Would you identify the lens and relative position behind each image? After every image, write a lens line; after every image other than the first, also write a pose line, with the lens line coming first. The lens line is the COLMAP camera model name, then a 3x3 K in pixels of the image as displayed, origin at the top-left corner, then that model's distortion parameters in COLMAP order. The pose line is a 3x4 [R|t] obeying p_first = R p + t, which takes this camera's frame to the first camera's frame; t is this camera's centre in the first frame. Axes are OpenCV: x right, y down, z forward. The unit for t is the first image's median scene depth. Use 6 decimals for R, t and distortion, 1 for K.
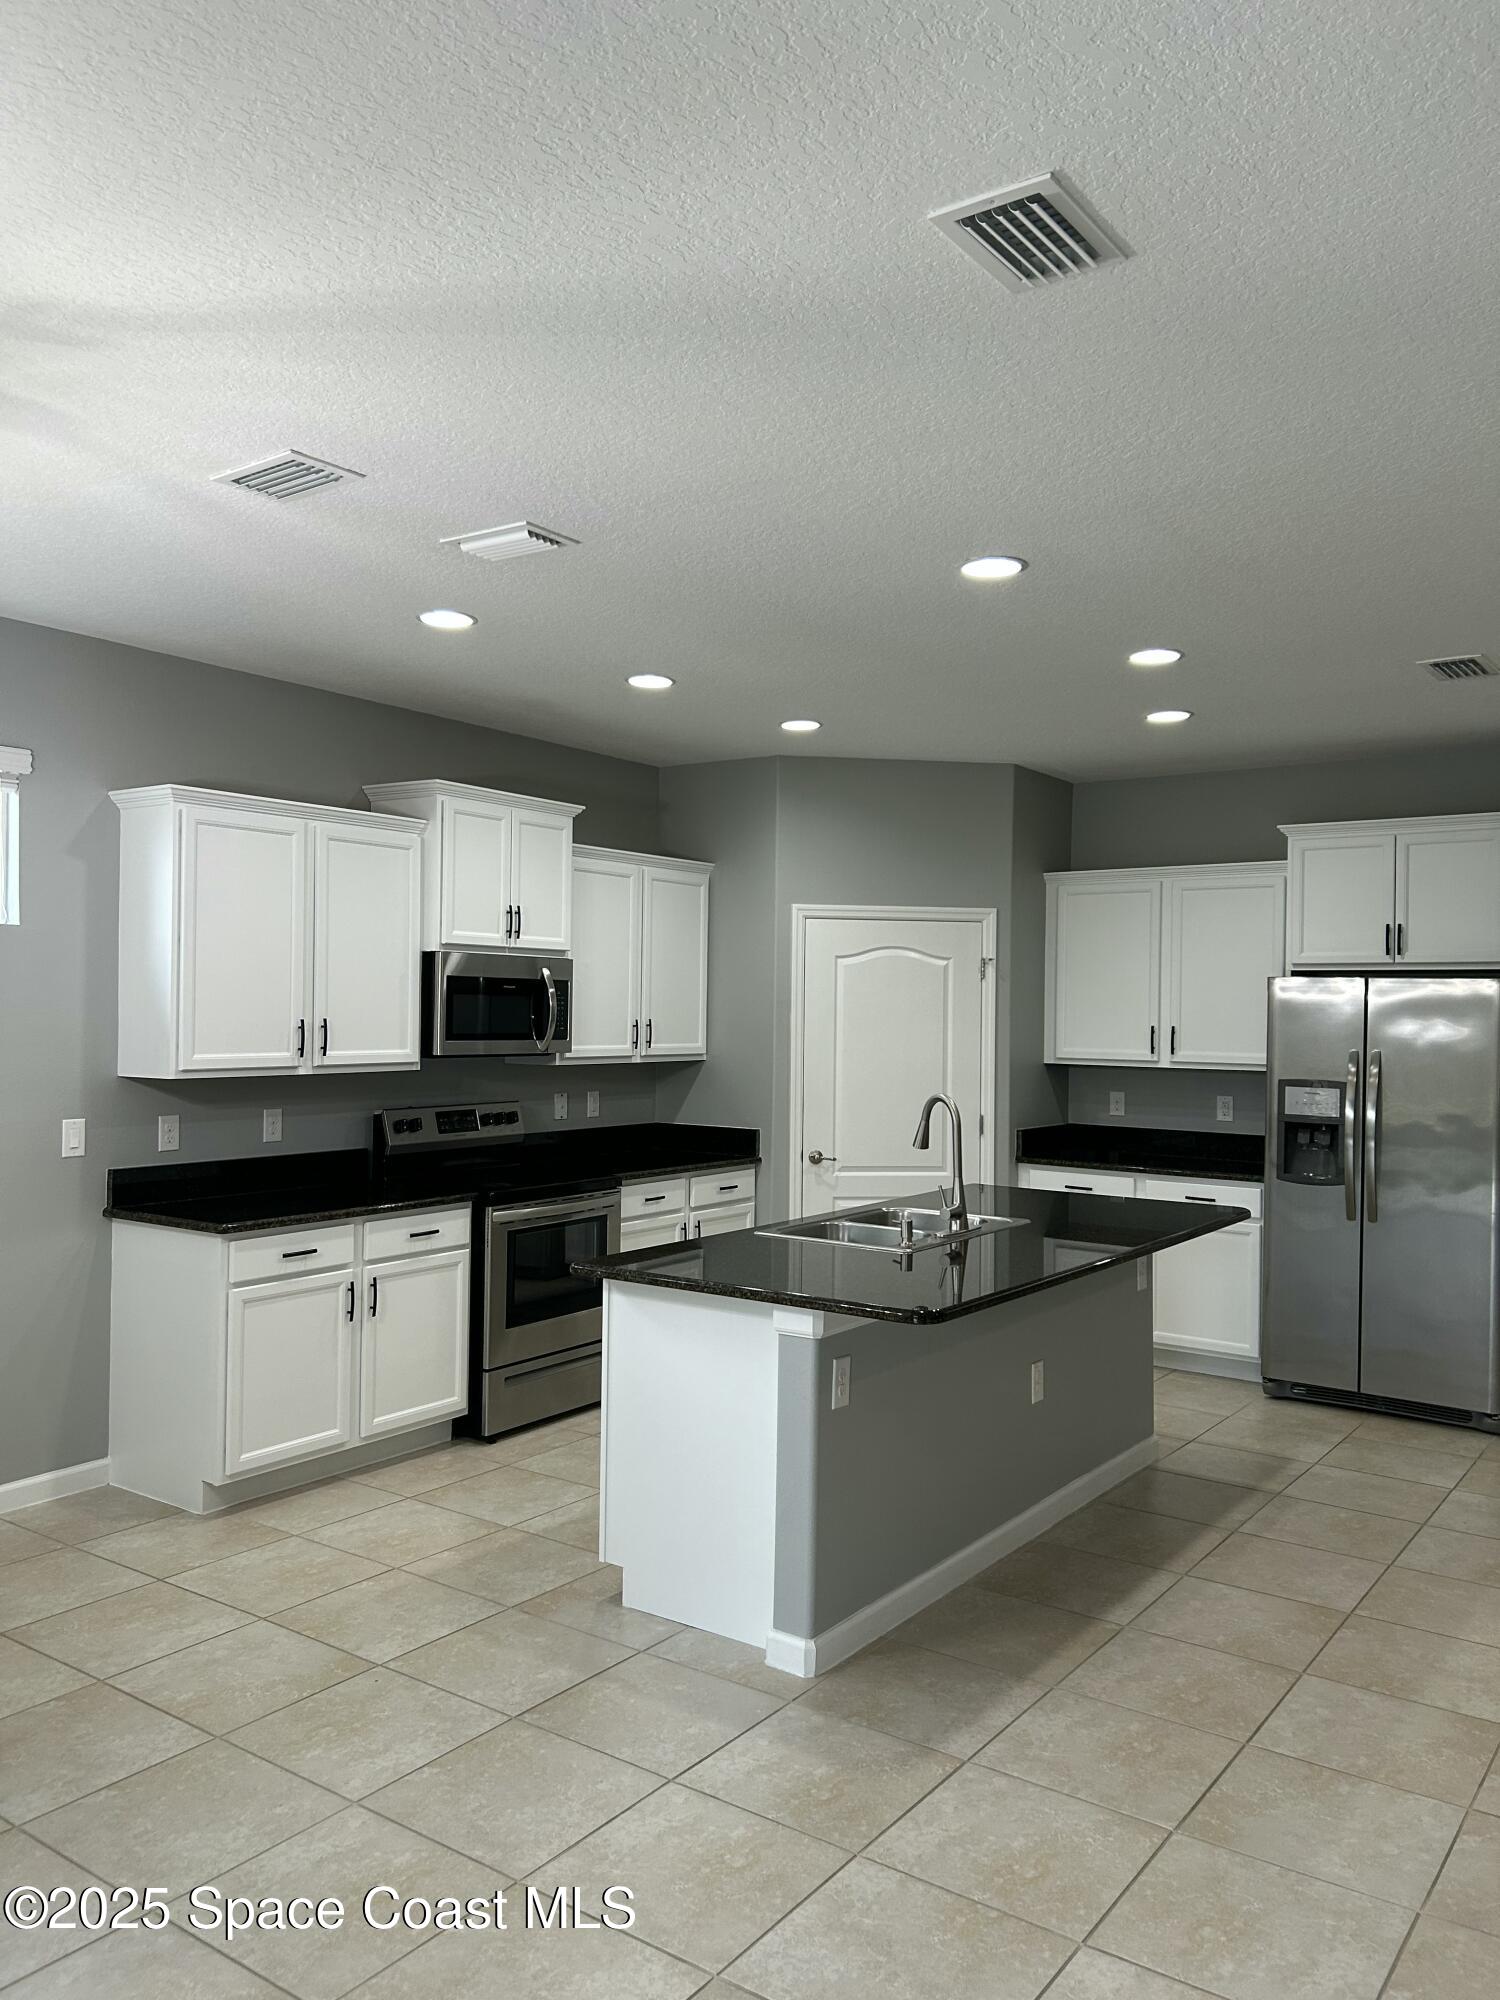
lens RADIAL K [[1521.1, 0, 750.0], [0, 1521.1, 1000.0], [0, 0, 1]] dist [0.067026, -0.082643]
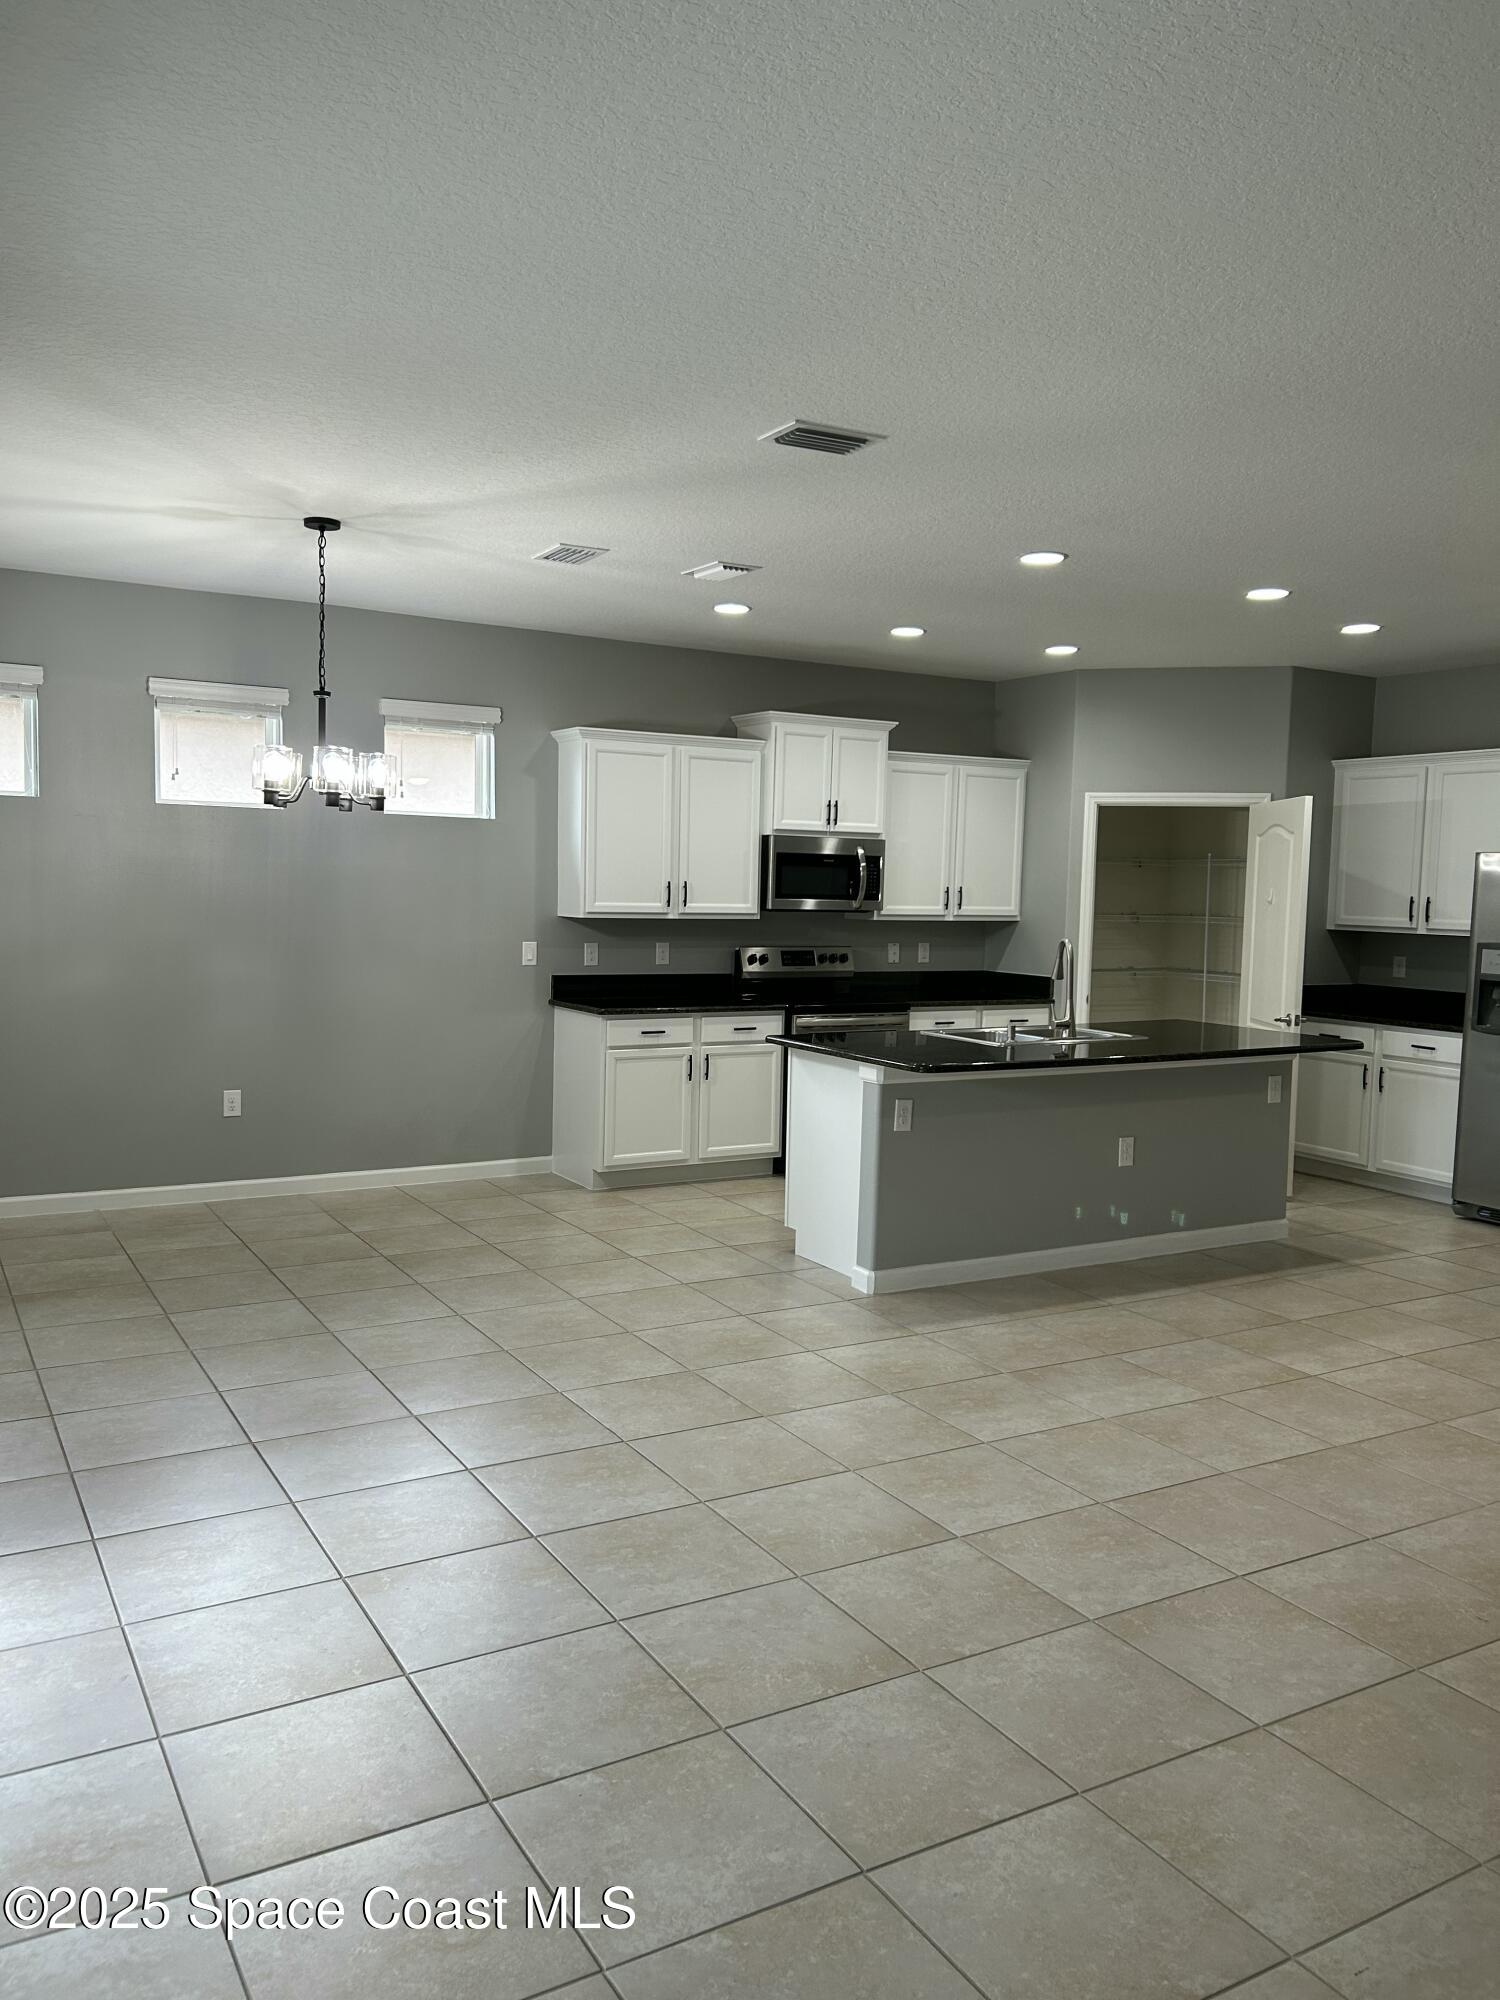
lens RADIAL K [[1541.4, 0, 750.0], [0, 1541.4, 1000.0], [0, 0, 1]] dist [0.208460, -0.595485]
pose [[0.910689, 0.040200, -0.411133, 0.397604], [-0.008882, 0.996929, 0.077805, 0.009944], [0.412998, -0.067204, 0.908249, -0.339190]]
